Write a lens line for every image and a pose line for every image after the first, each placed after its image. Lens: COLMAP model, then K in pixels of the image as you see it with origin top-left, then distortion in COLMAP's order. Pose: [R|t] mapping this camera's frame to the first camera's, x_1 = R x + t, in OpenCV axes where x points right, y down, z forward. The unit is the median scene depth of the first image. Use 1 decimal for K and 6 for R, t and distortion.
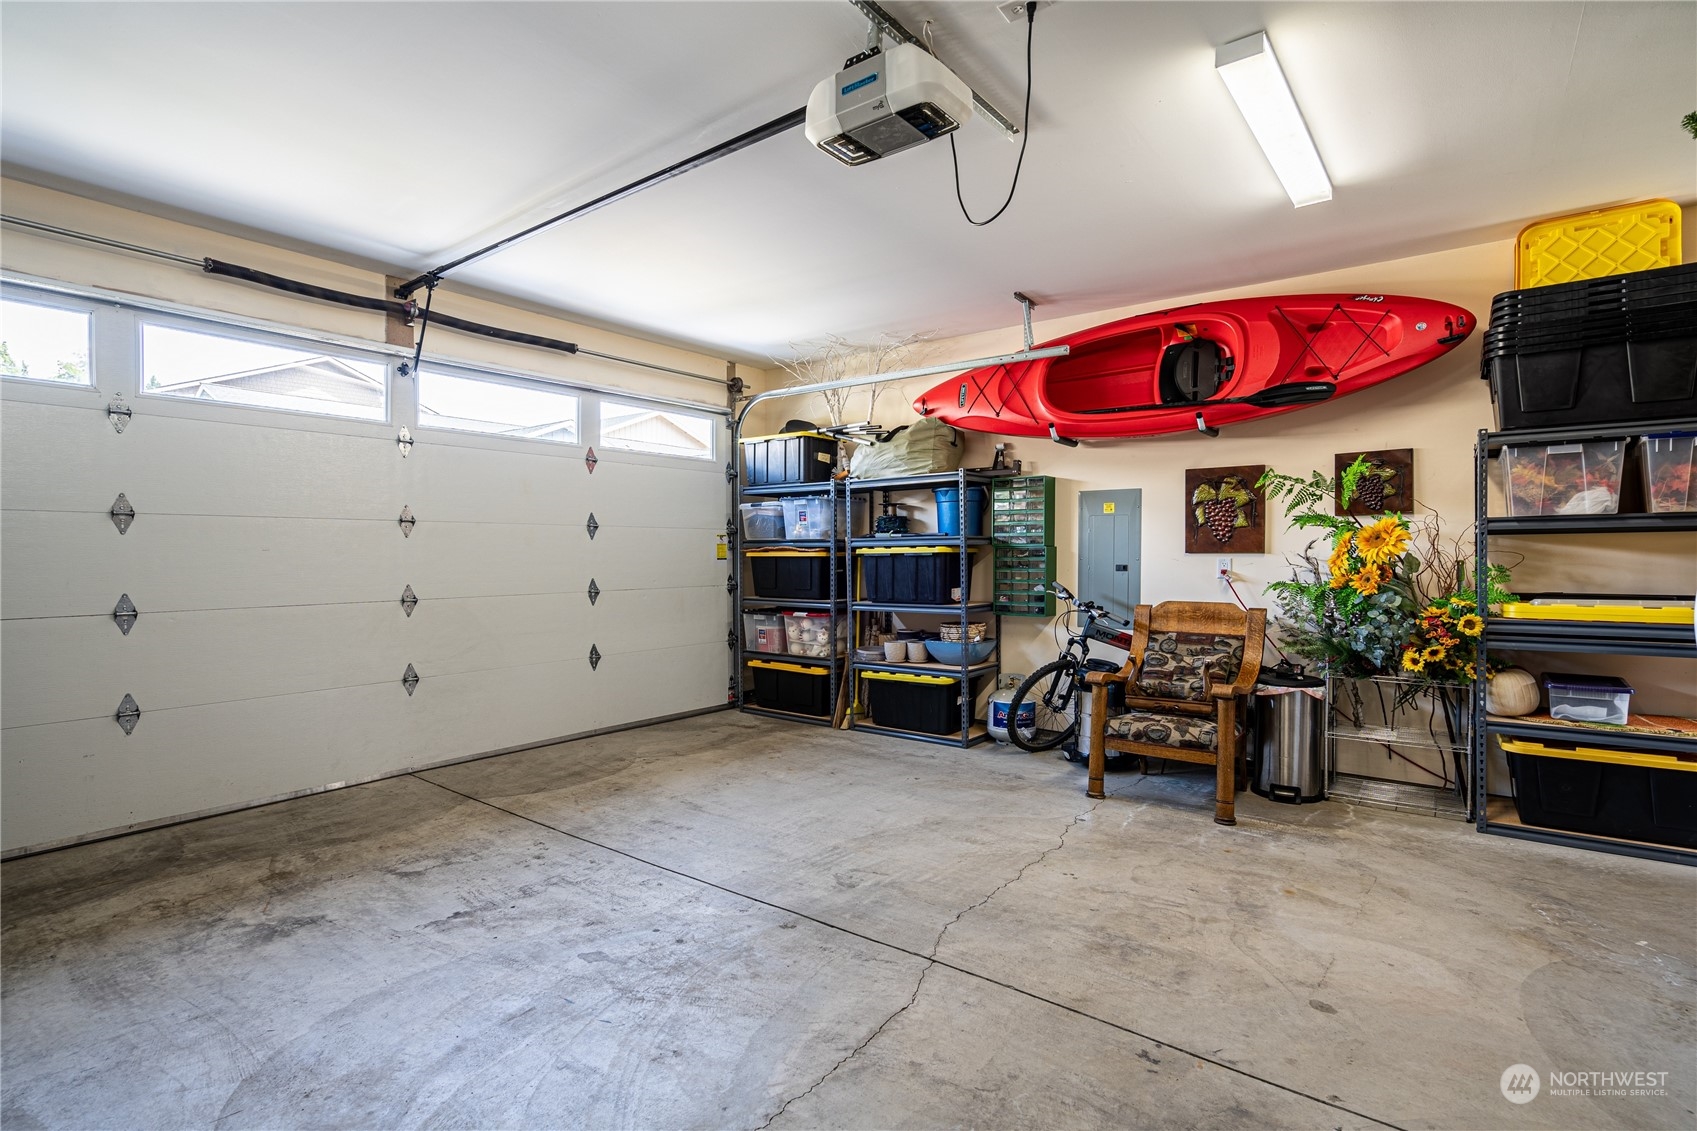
lens RADIAL K [[810.6, 0, 858.8], [0, 810.6, 561.3], [0, 0, 1]] dist [0.002051, 0.000578]
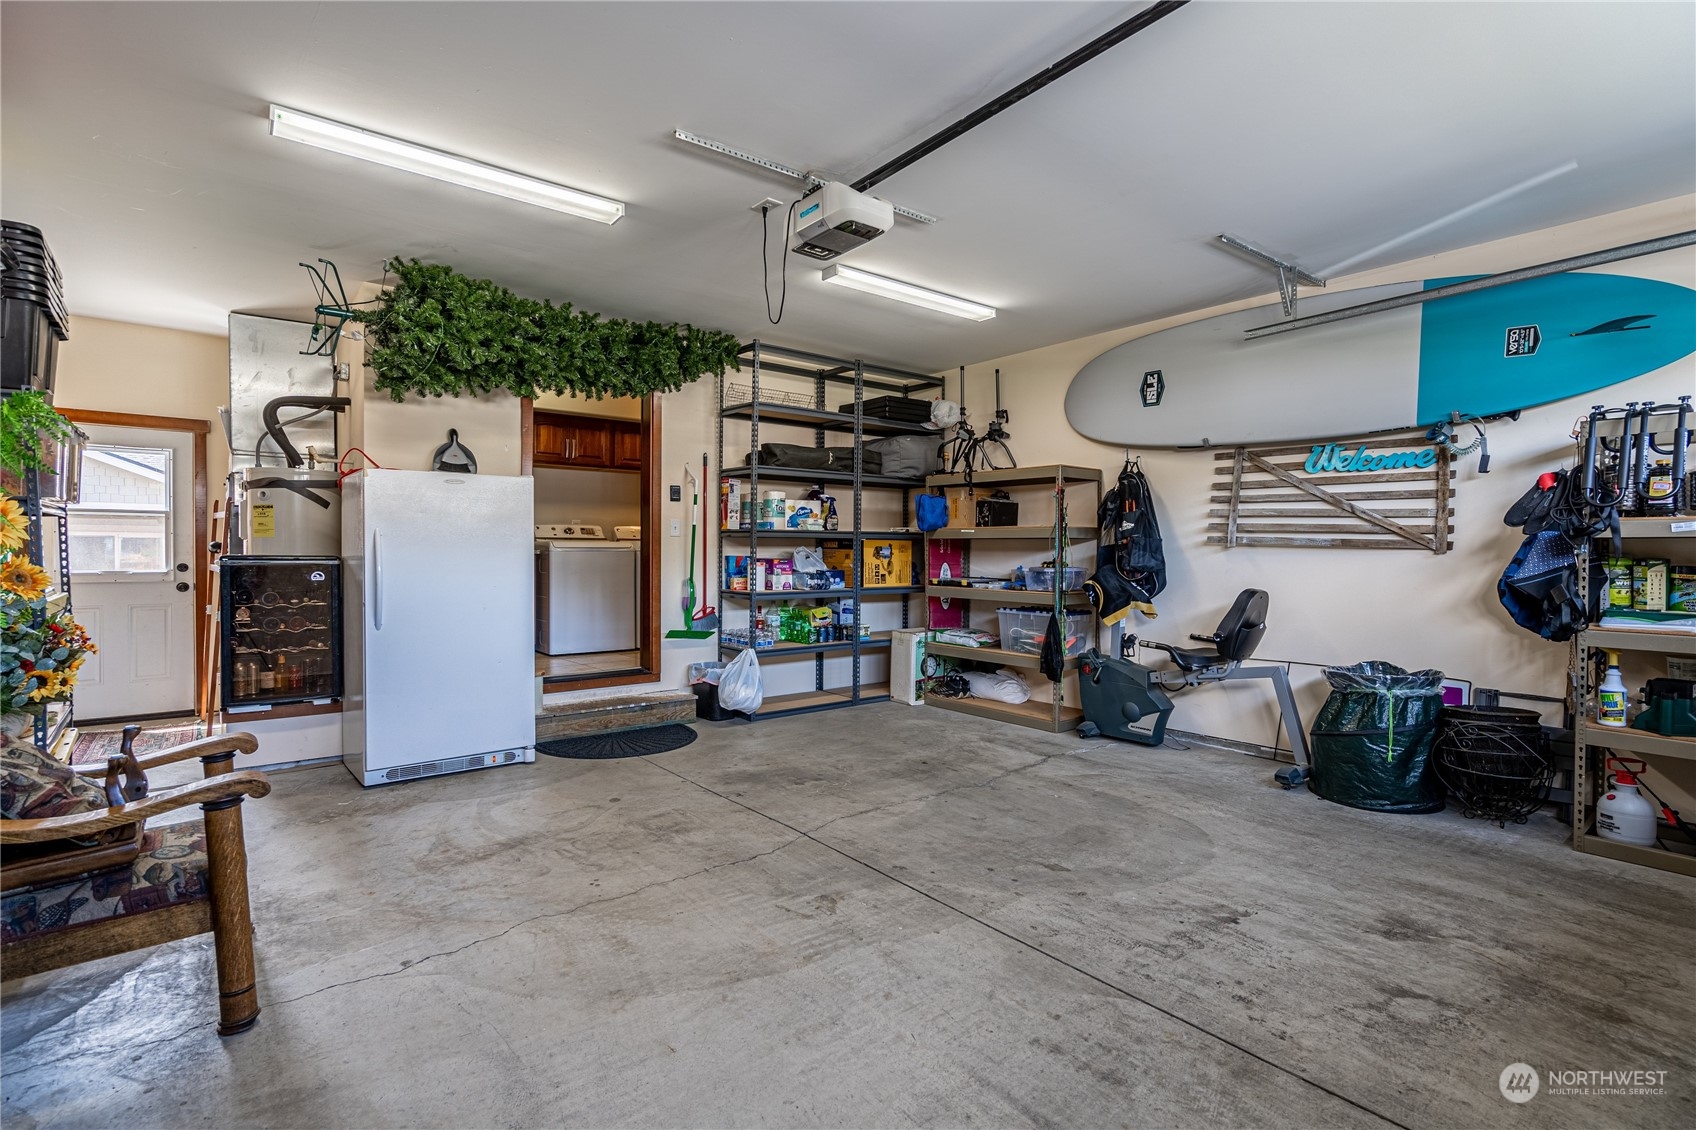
lens RADIAL K [[810.1, 0, 858.3], [0, 810.1, 560.8], [0, 0, 1]] dist [0.002051, 0.000578]
pose [[-0.971560, -0.007150, 0.236685, -0.280125], [-0.002556, 0.999802, 0.019711, -0.010183], [-0.236779, 0.018545, -0.971386, 1.982987]]
